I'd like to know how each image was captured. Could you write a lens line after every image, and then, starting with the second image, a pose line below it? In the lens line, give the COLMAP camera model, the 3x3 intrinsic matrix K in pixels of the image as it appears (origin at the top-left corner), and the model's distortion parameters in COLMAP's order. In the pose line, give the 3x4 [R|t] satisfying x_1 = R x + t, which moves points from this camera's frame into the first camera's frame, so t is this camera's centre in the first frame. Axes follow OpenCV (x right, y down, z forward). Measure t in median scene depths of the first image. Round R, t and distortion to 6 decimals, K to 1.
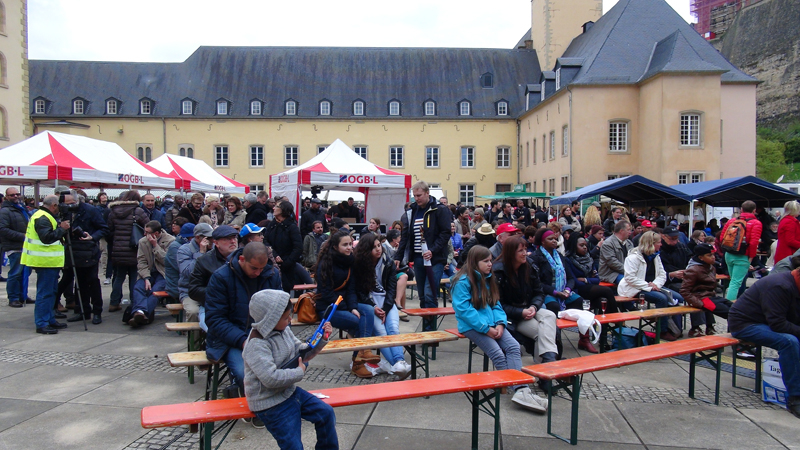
lens RADIAL K [[592.6, 0, 383.5], [0, 592.6, 199.4], [0, 0, 1]] dist [0.000233, 0.002685]
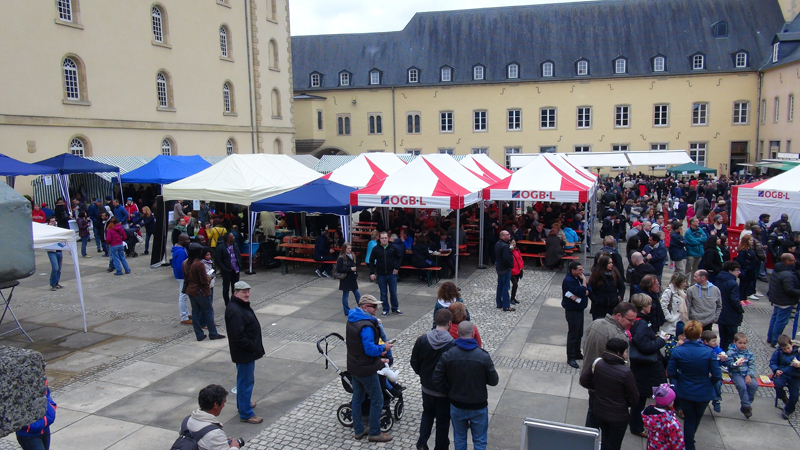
lens RADIAL K [[592.6, 0, 404.7], [0, 592.6, 206.6], [0, 0, 1]] dist [0.000233, 0.002685]
pose [[0.980609, -0.006014, -0.195884, -0.135198], [0.026414, 0.994465, 0.101698, -0.030976], [0.194188, -0.104900, 0.975339, -0.042511]]
